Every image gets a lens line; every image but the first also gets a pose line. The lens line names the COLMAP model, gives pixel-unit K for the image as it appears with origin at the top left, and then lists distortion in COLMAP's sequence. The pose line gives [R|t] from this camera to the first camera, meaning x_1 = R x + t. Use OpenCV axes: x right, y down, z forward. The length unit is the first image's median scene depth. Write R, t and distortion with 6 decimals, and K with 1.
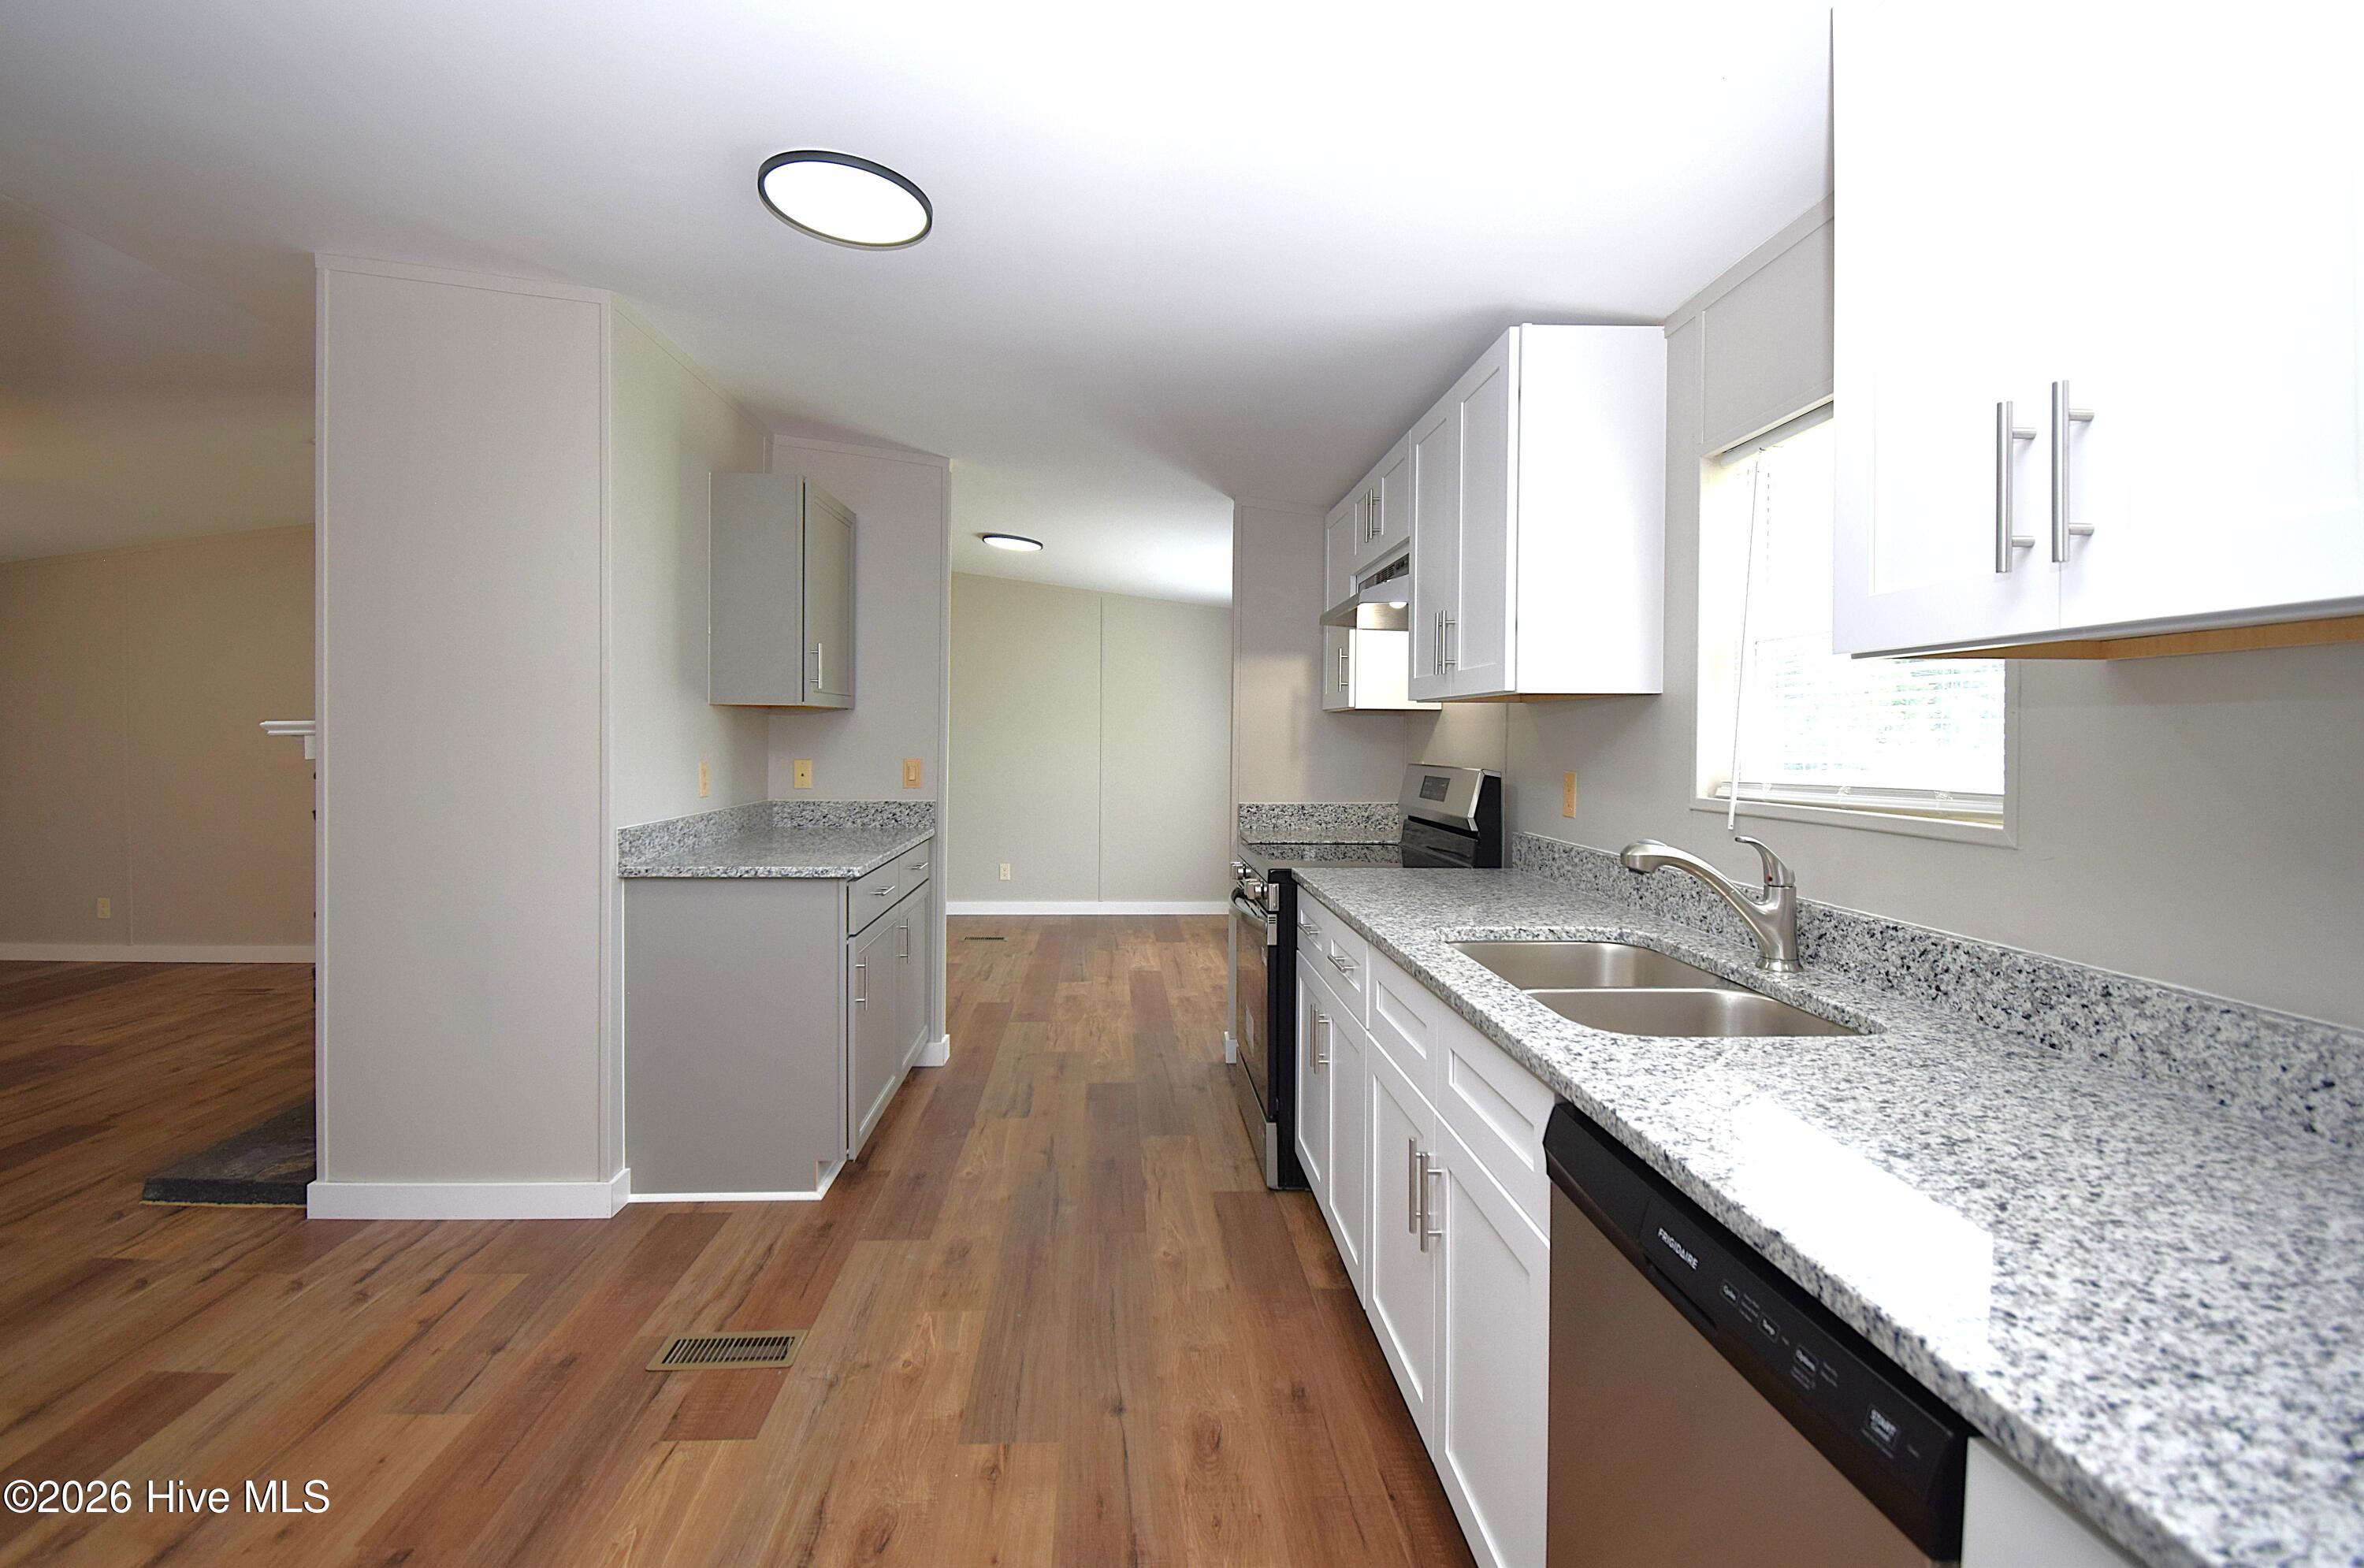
lens RADIAL K [[1059.3, 0, 1175.4], [0, 1059.3, 760.7], [0, 0, 1]] dist [0.000966, -0.003451]
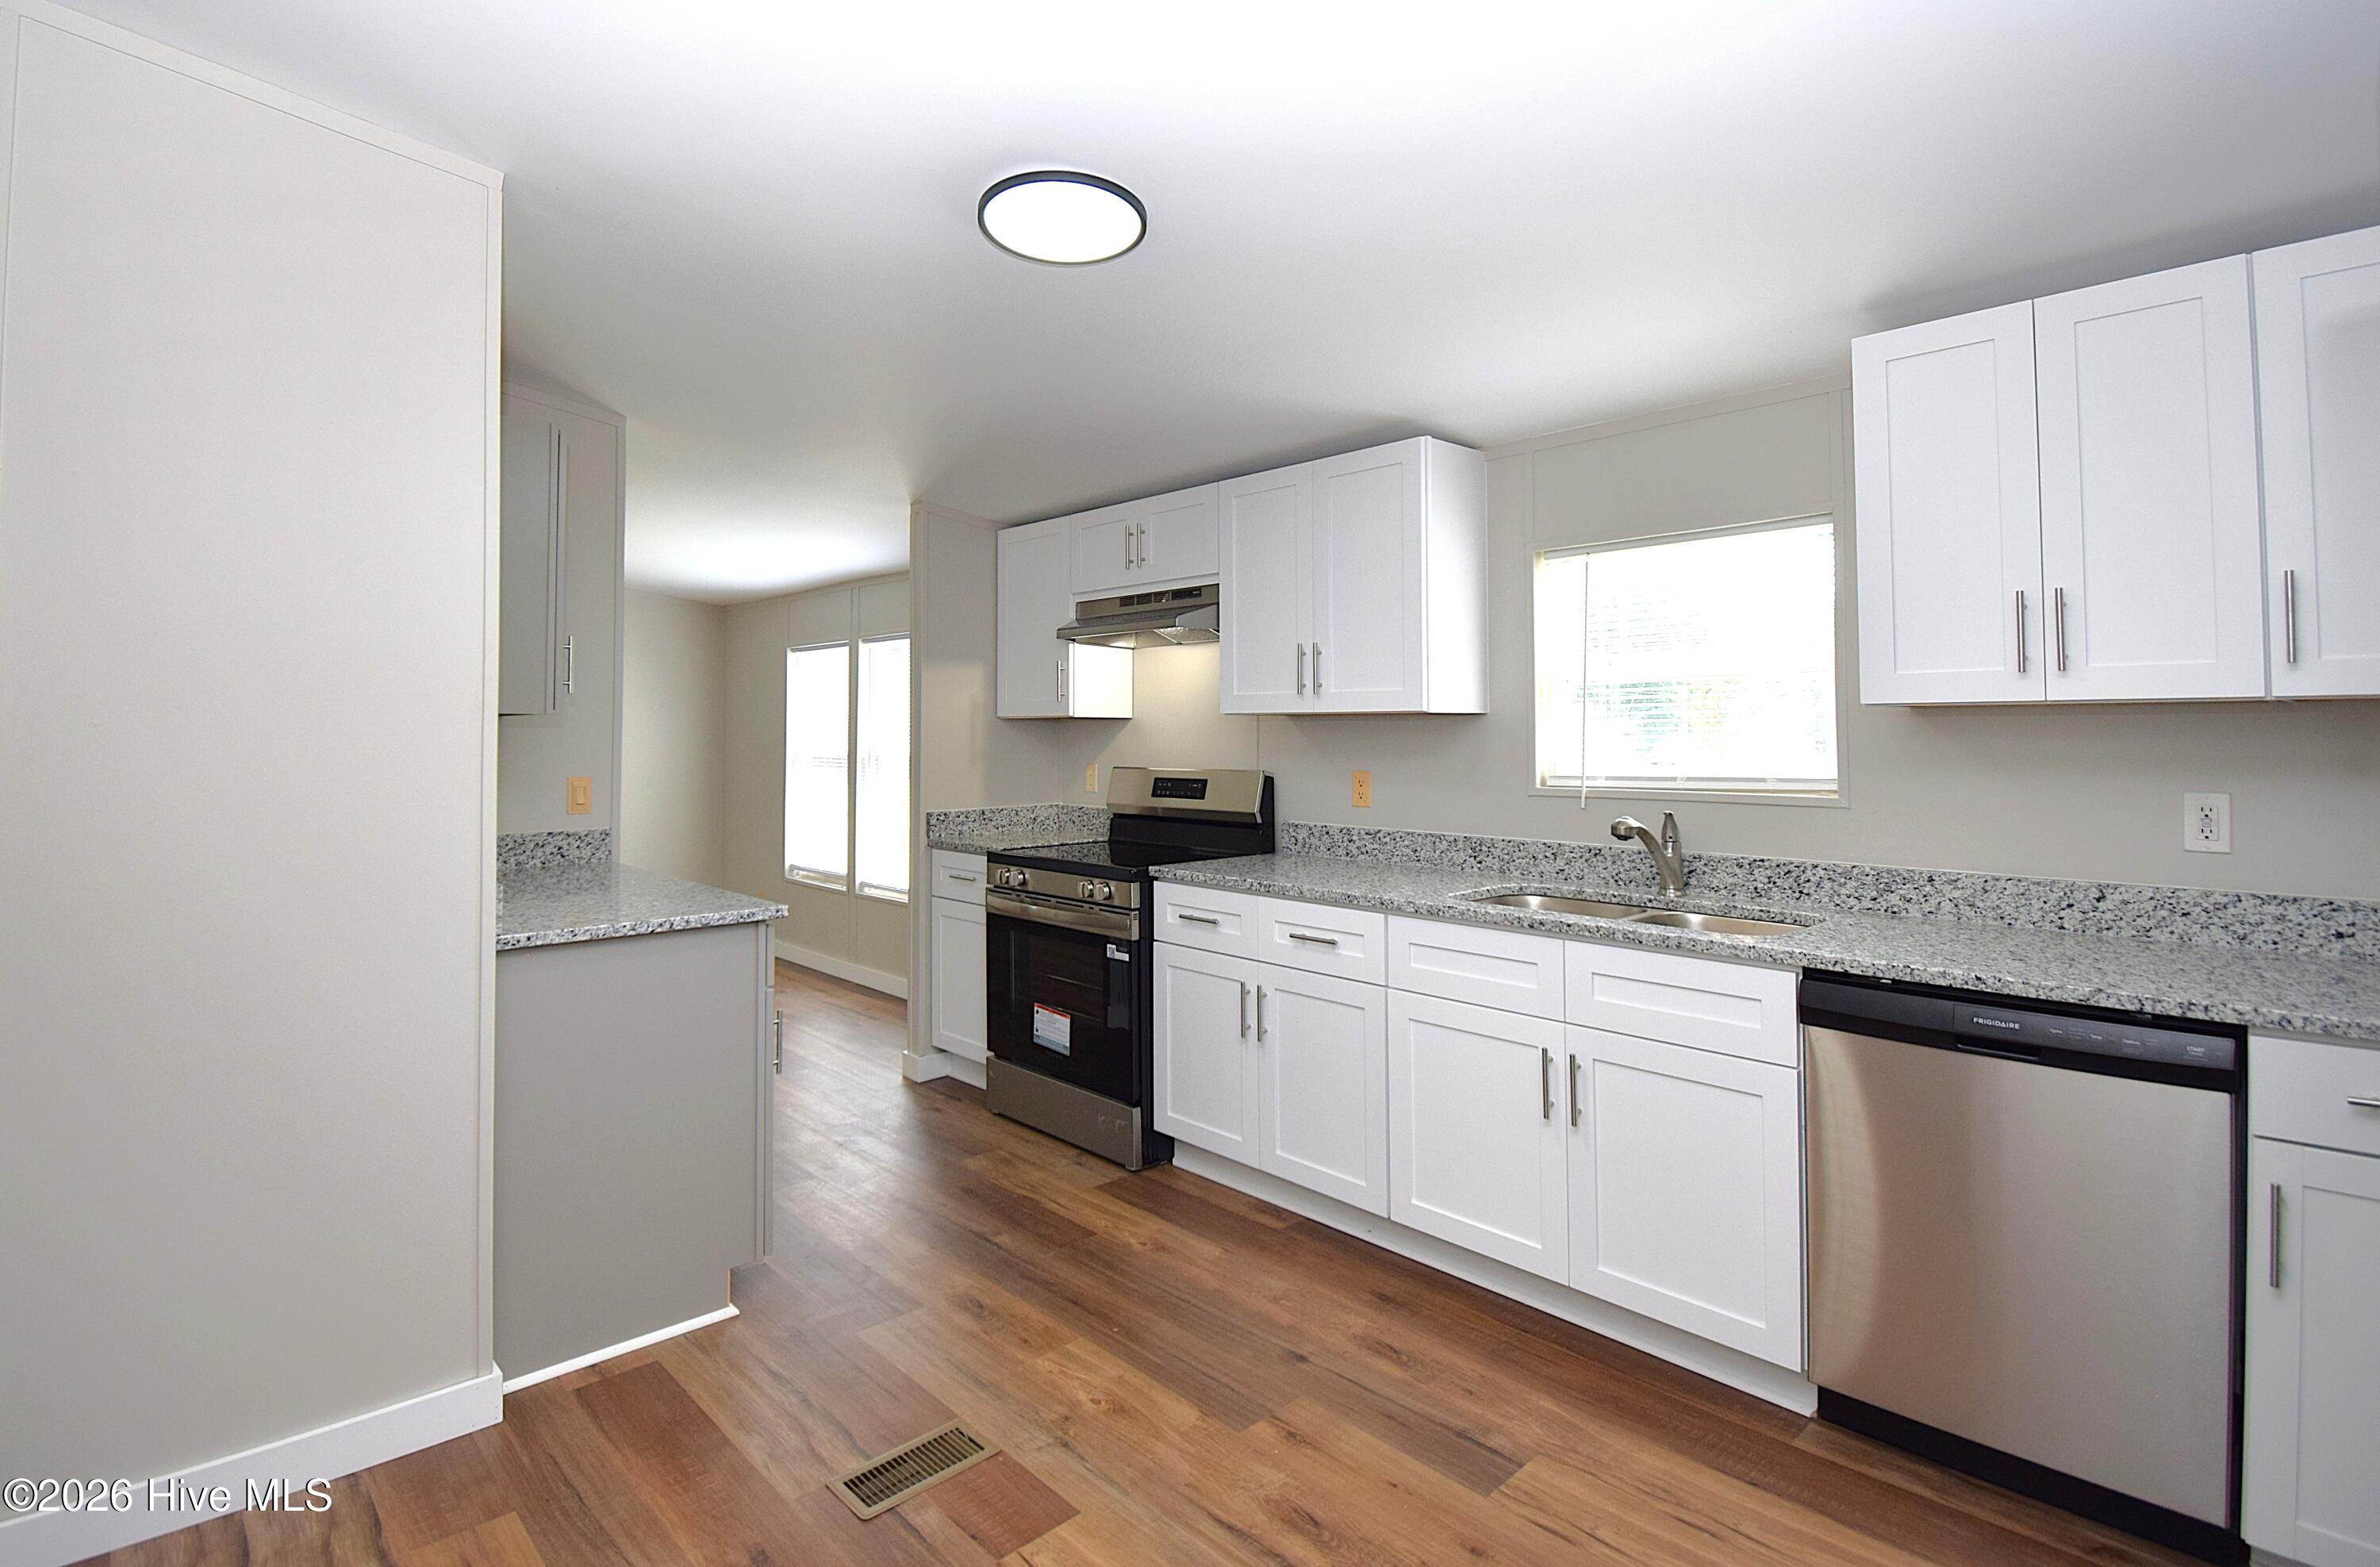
lens RADIAL K [[1122.2, 0, 1077.6], [0, 1122.2, 705.6], [0, 0, 1]] dist [-0.001242, 0.000338]
pose [[0.798070, 0.005517, 0.602539, -0.970223], [0.021575, 0.999055, -0.037724, -0.033393], [-0.602178, 0.043107, 0.797197, 0.174579]]
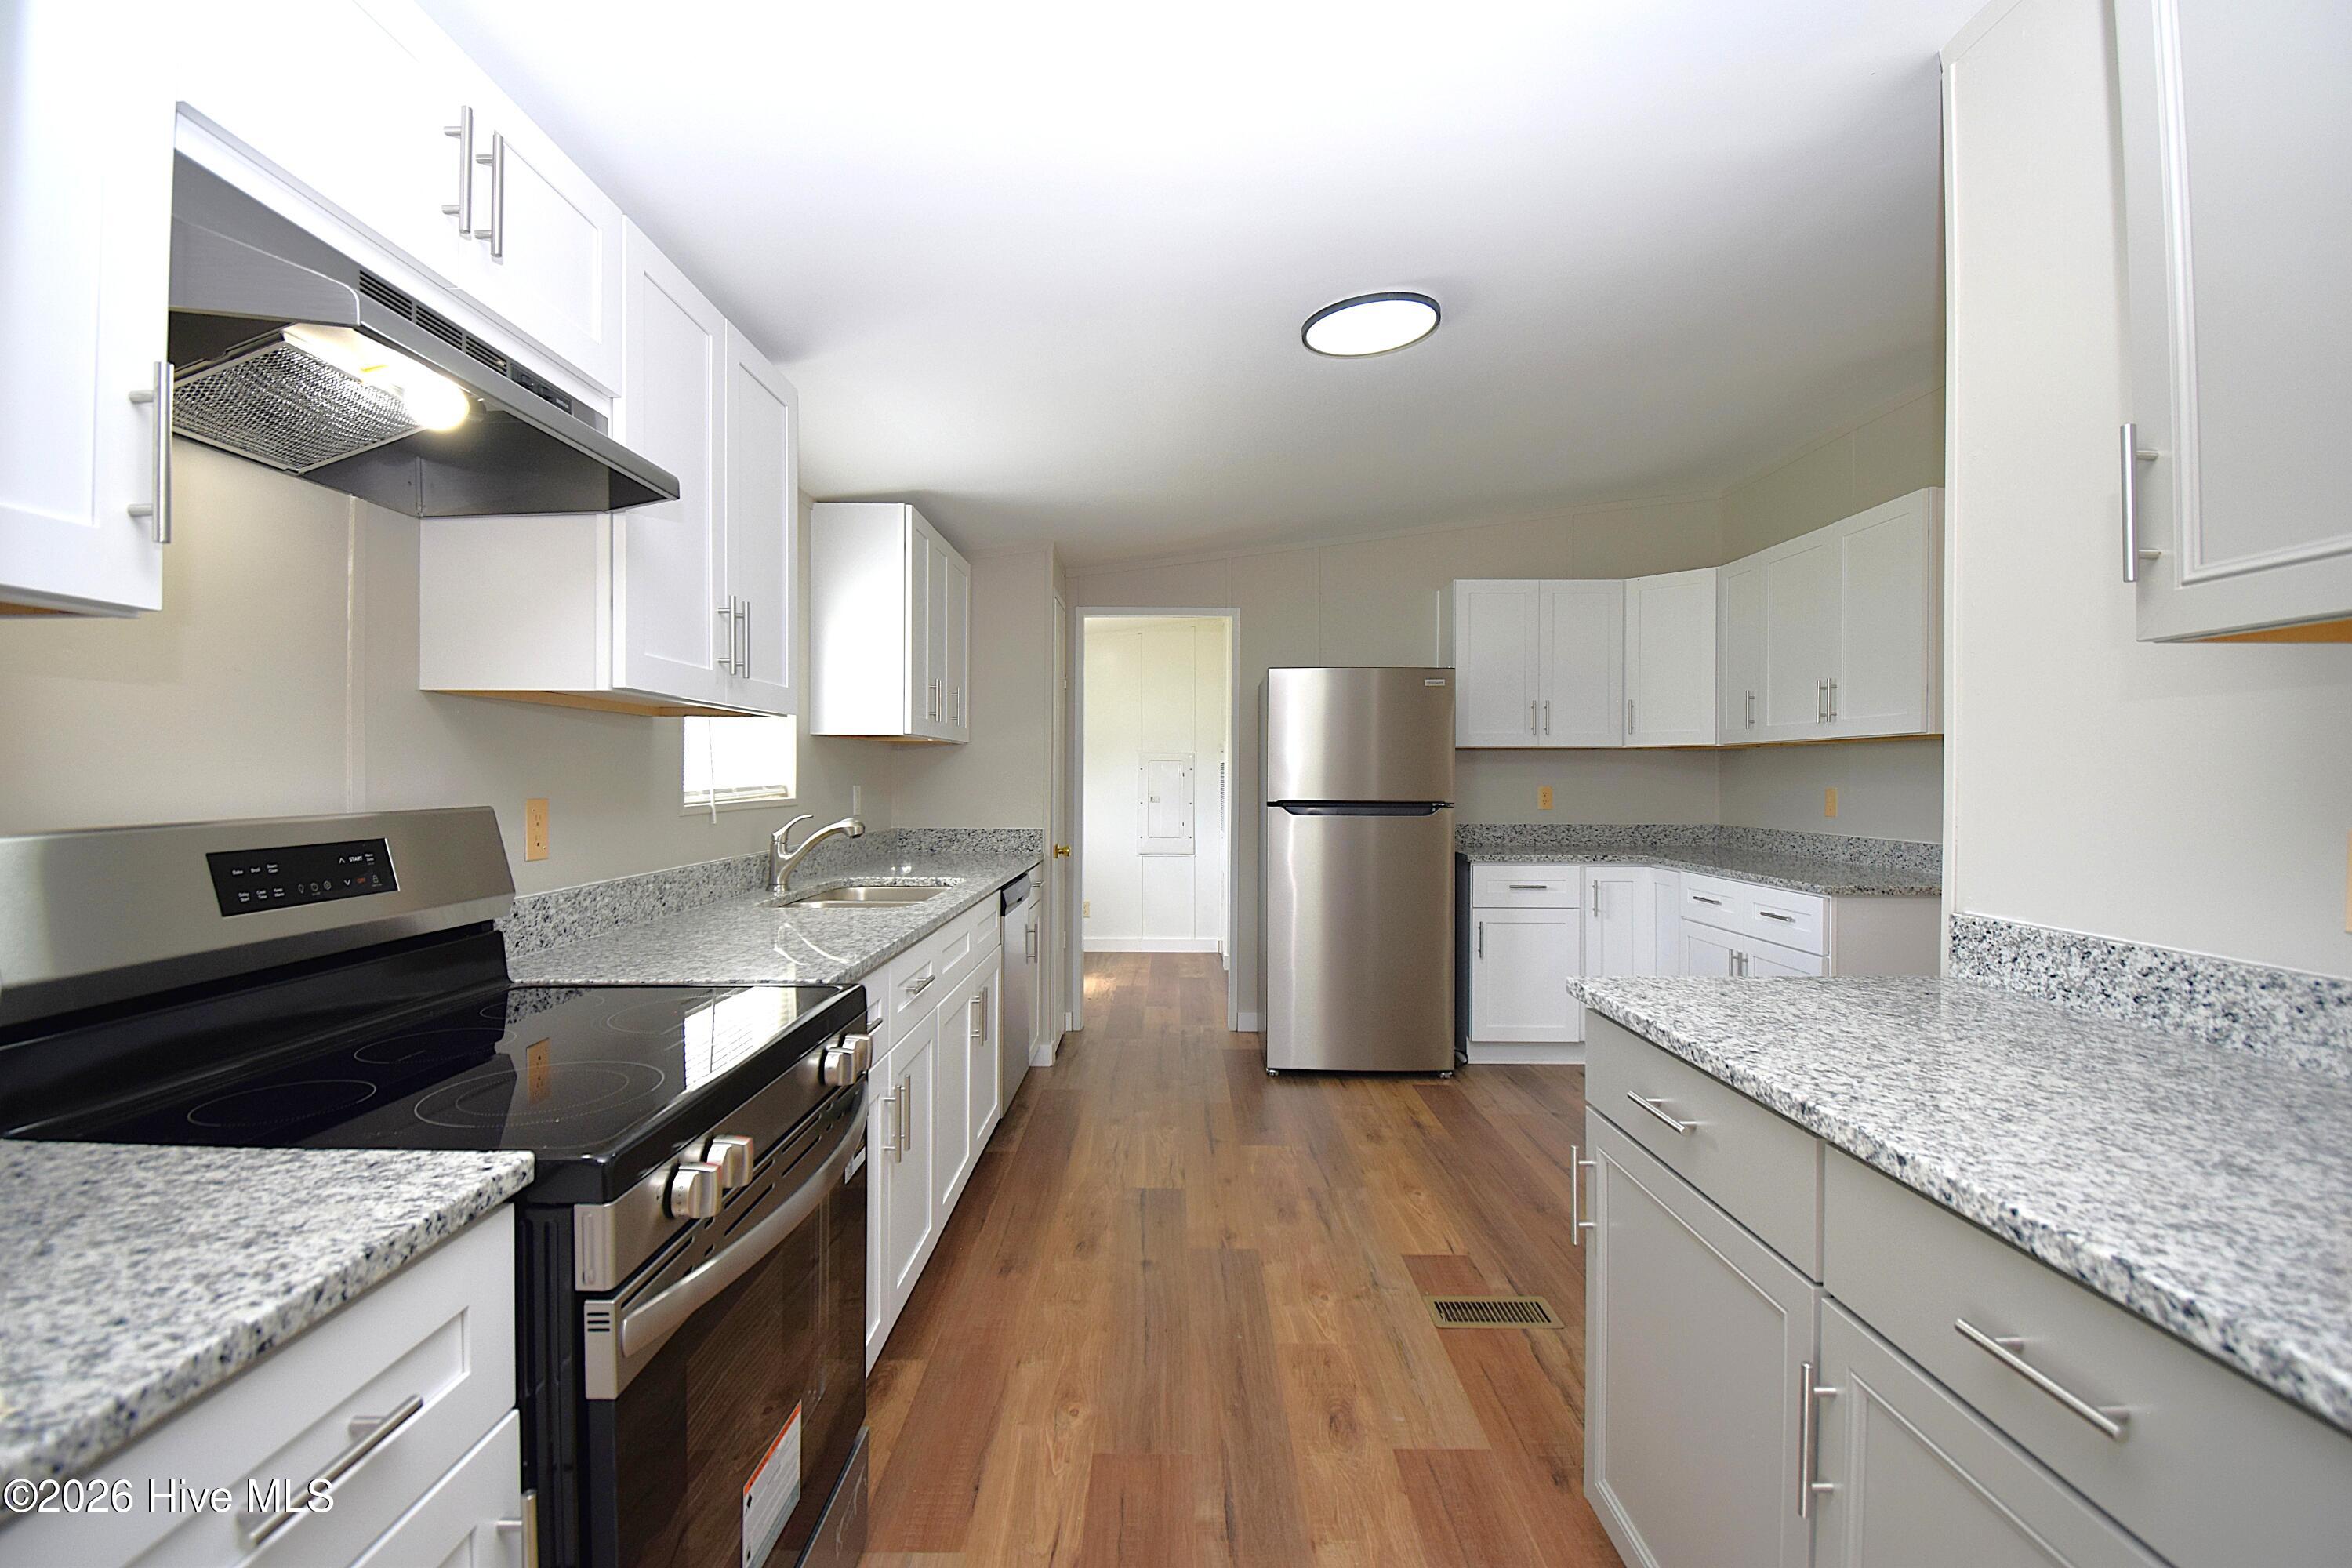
lens RADIAL K [[1053.9, 0, 1171.0], [0, 1053.9, 772.6], [0, 0, 1]] dist [0.000966, -0.003451]
pose [[-0.997981, -0.005076, 0.063304, -0.168971], [-0.003532, 0.999694, 0.024471, -0.038980], [-0.063409, 0.024198, -0.997694, 2.344624]]
